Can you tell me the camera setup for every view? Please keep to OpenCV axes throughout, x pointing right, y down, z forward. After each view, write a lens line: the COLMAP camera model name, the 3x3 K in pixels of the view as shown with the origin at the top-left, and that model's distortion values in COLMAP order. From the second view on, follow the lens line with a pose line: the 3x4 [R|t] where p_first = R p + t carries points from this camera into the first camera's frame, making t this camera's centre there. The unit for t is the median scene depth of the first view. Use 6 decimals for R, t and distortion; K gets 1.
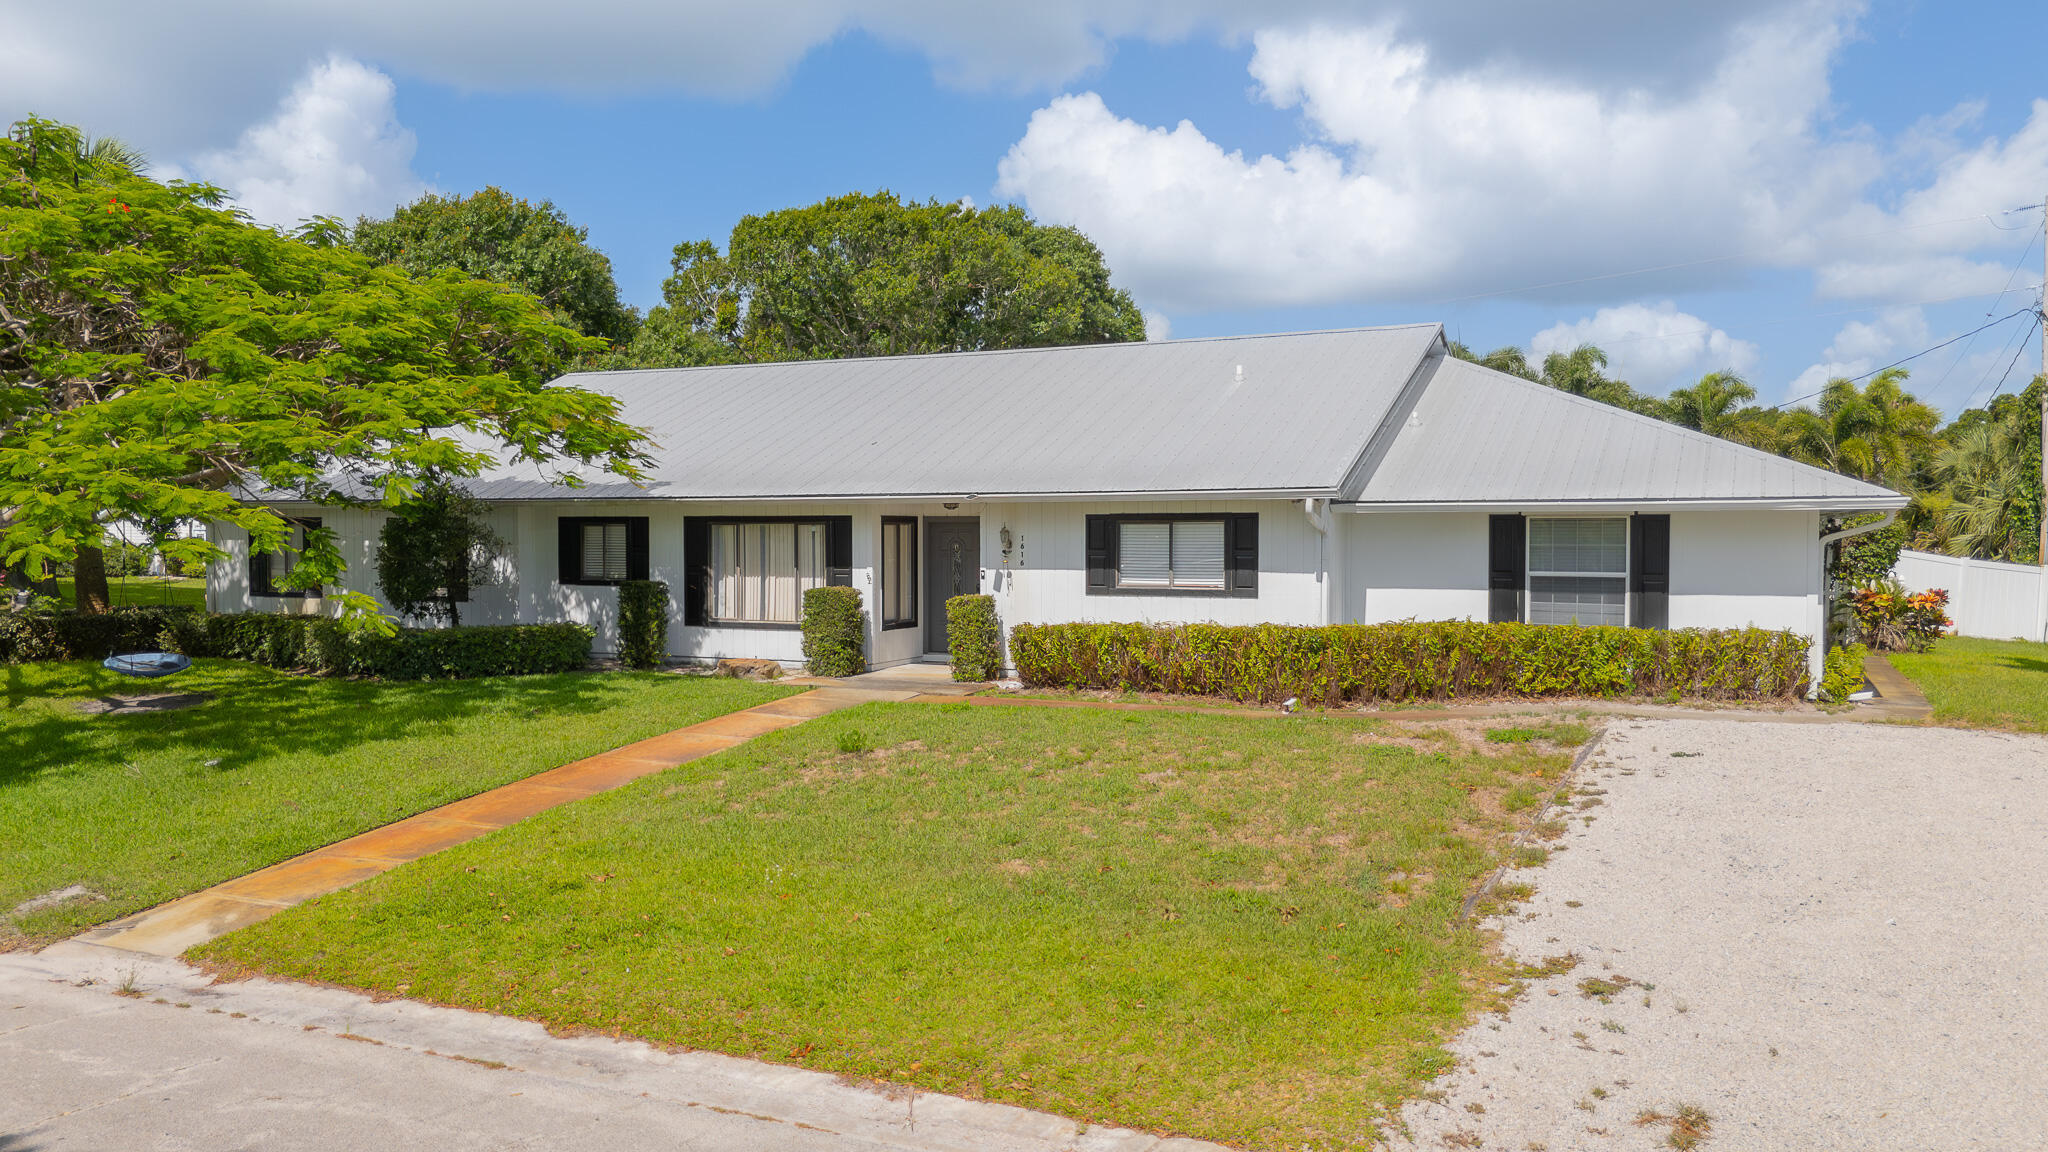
lens RADIAL K [[1516.8, 0, 1024.0], [0, 1516.8, 576.0], [0, 0, 1]] dist [0.042094, -0.010260]
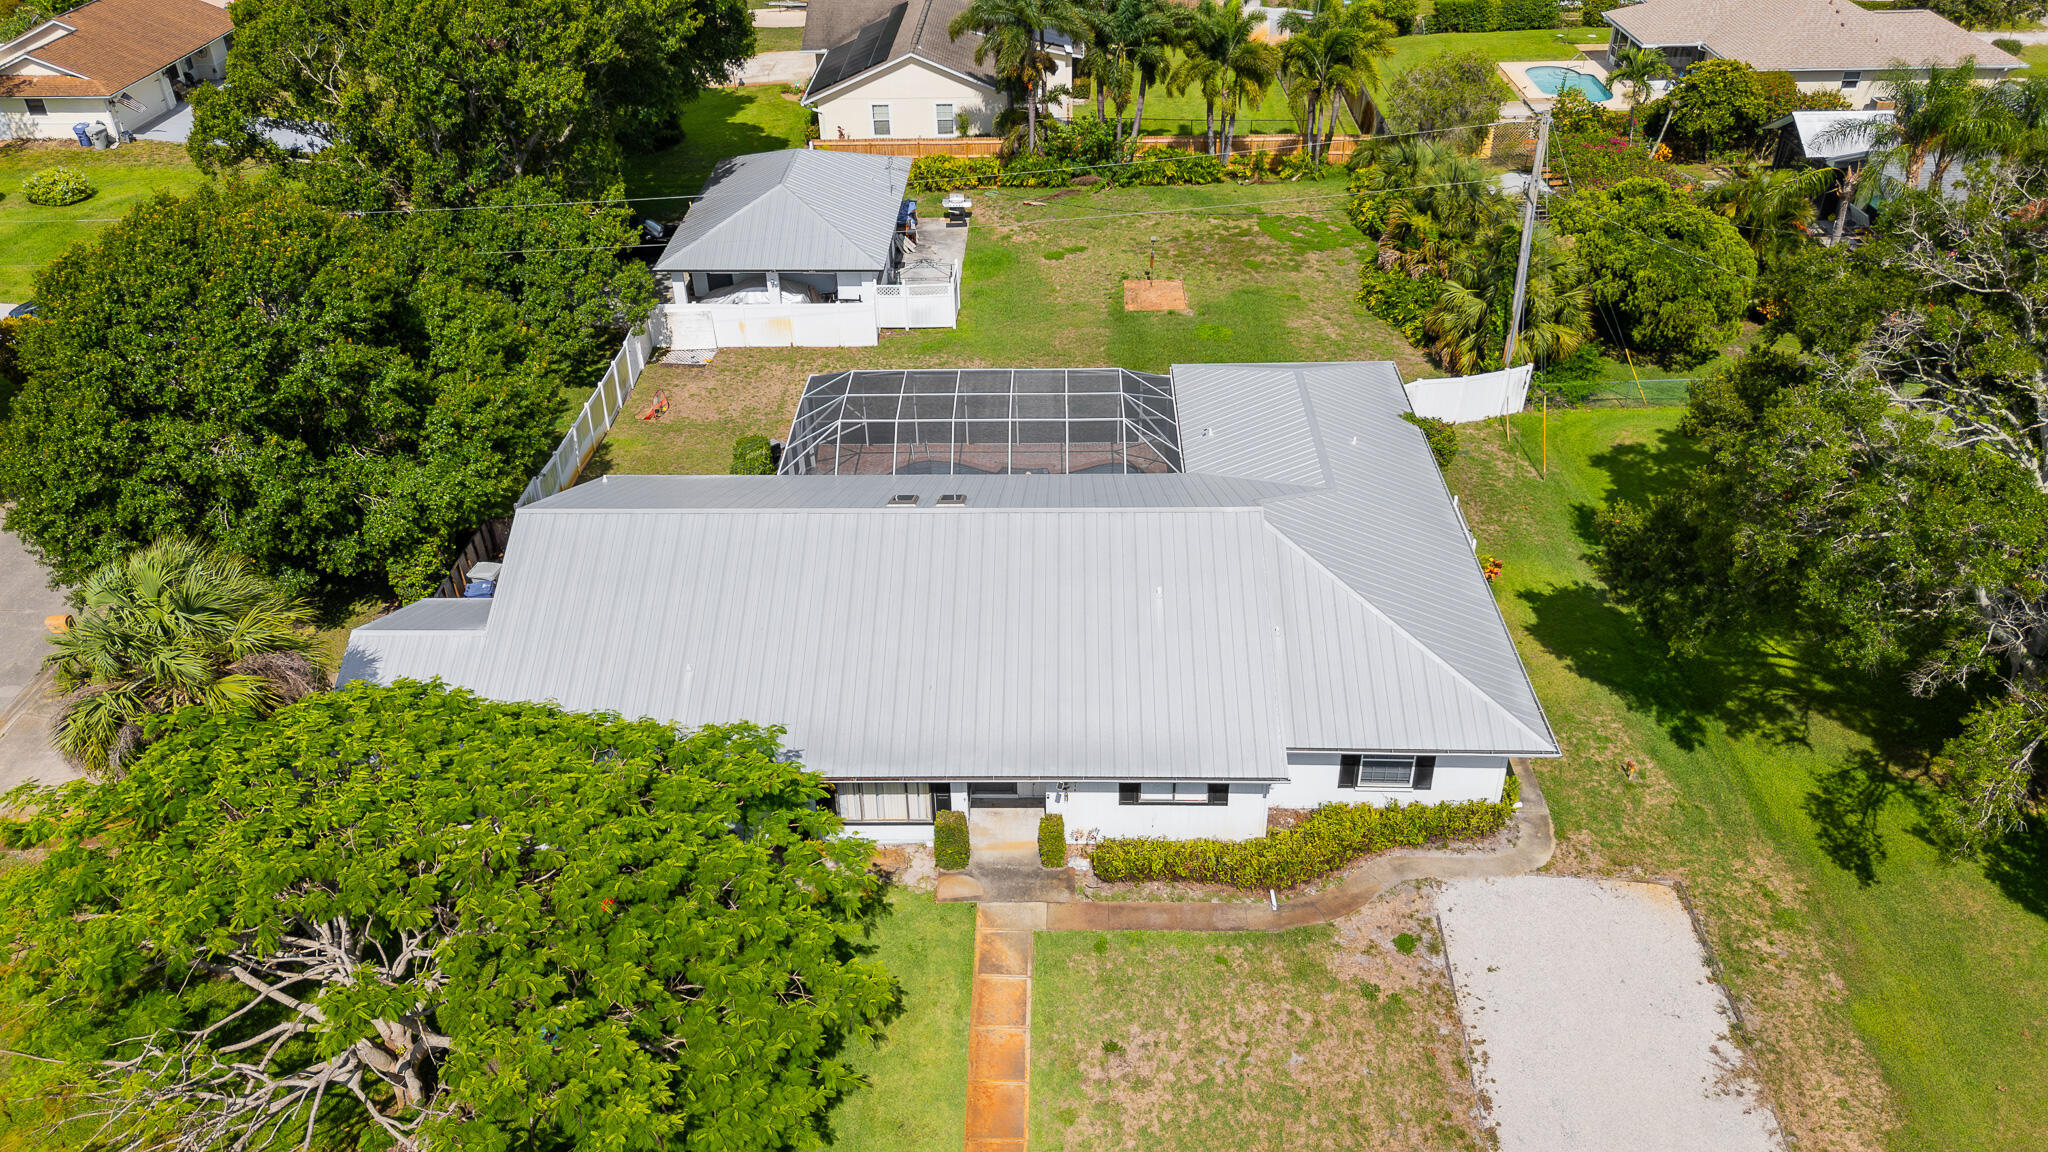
lens RADIAL K [[1470.6, 0, 1024.1], [0, 1470.6, 627.2], [0, 0, 1]] dist [0.053355, -0.023899]
pose [[0.910704, -0.253584, 0.326058, -0.505948], [0.032261, 0.830628, 0.555893, -1.004644], [-0.411798, -0.495735, 0.764637, -0.077374]]
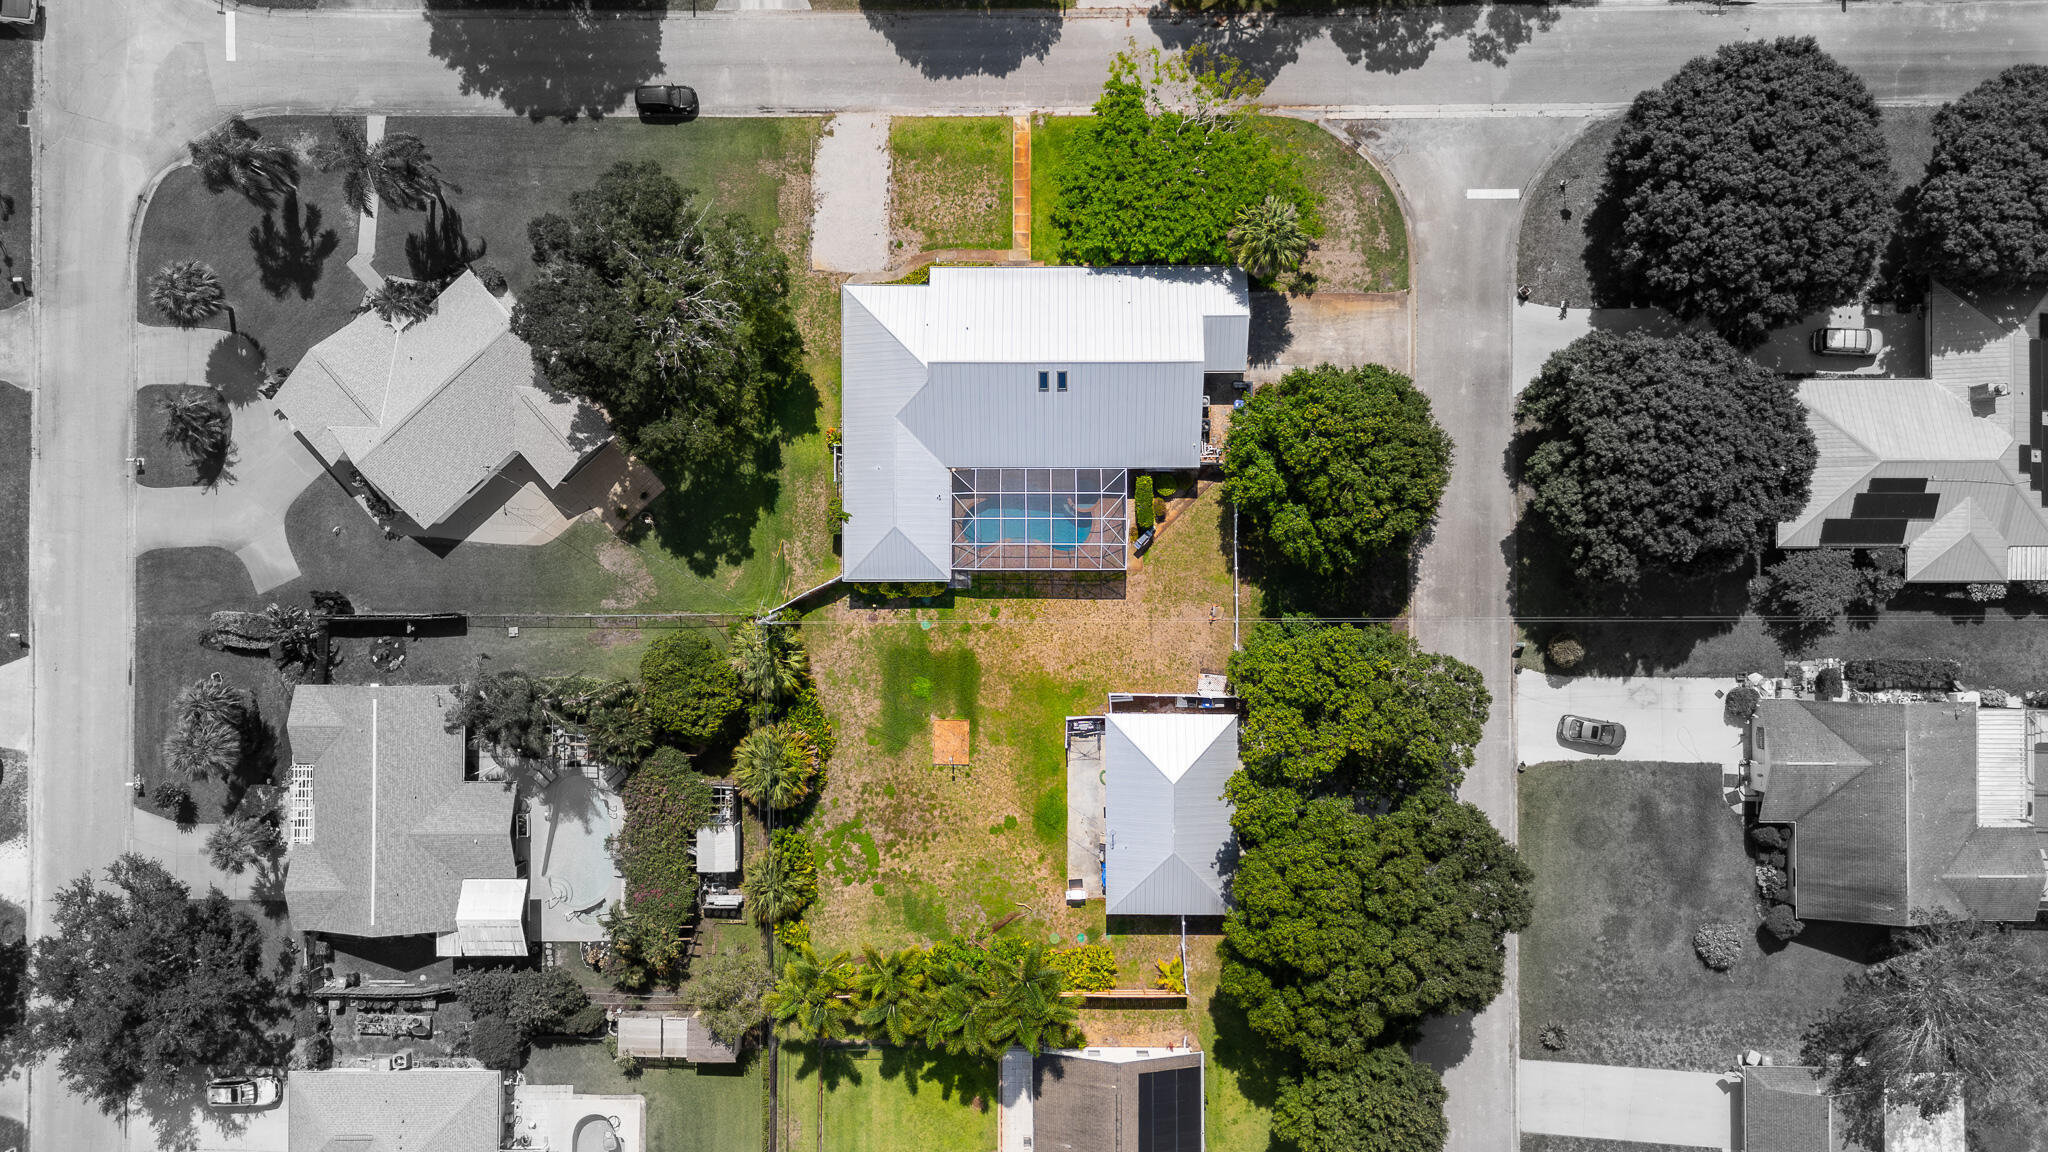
lens RADIAL K [[1406.7, 0, 1024.0], [0, 1406.7, 576.0], [0, 0, 1]] dist [0.053509, -0.000510]
pose [[-0.900901, 0.433905, 0.010190, 0.288591], [0.002983, -0.017288, 0.999846, -4.489963], [0.434014, 0.900793, 0.014281, 1.799860]]
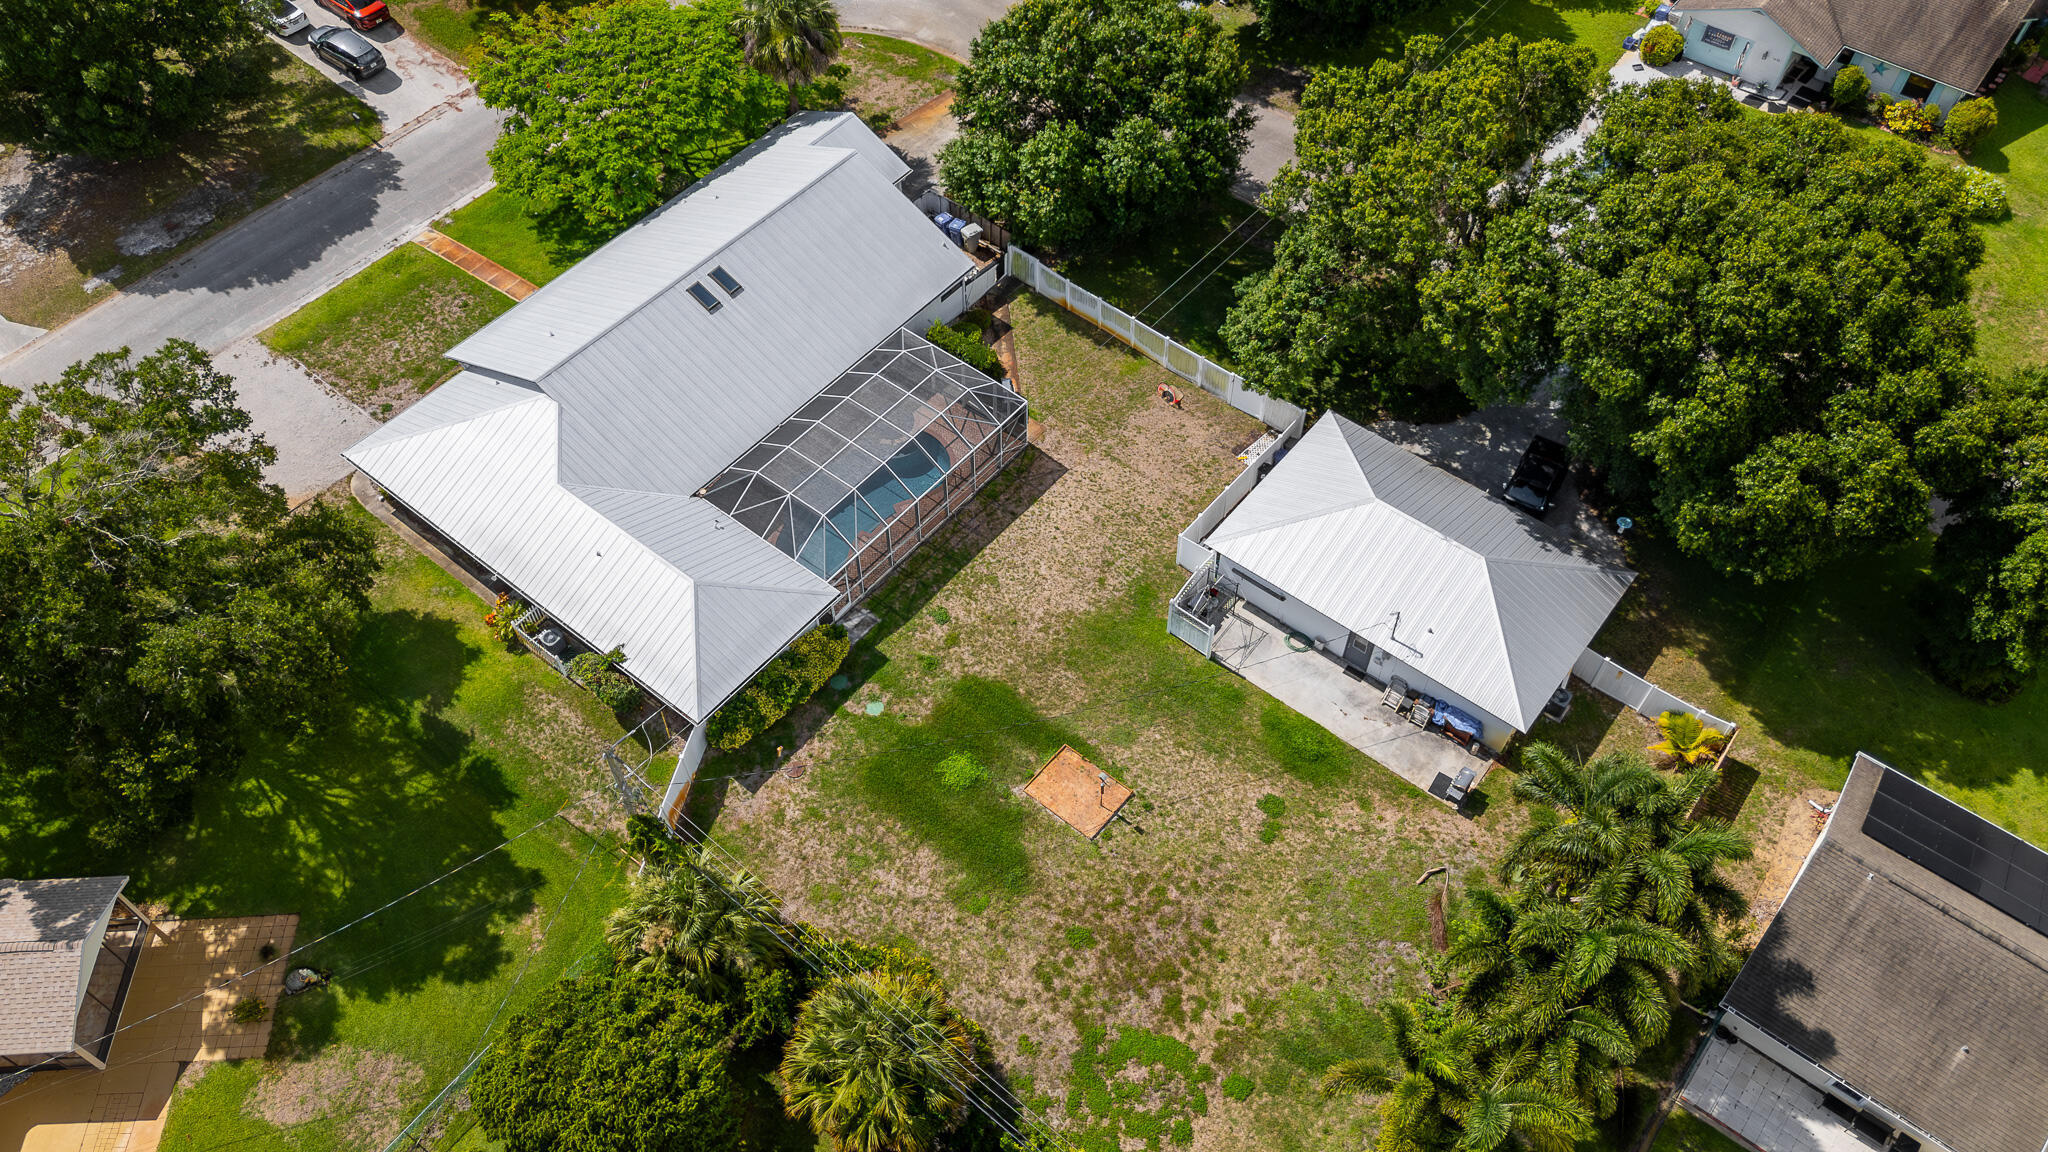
lens RADIAL K [[1483.1, 0, 1024.8], [0, 1483.1, 604.5], [0, 0, 1]] dist [0.046267, -0.027365]
pose [[-0.227695, 0.785276, -0.575757, 1.961433], [-0.026665, 0.586039, 0.809844, -2.132358], [0.973367, 0.199750, -0.112499, 2.372796]]
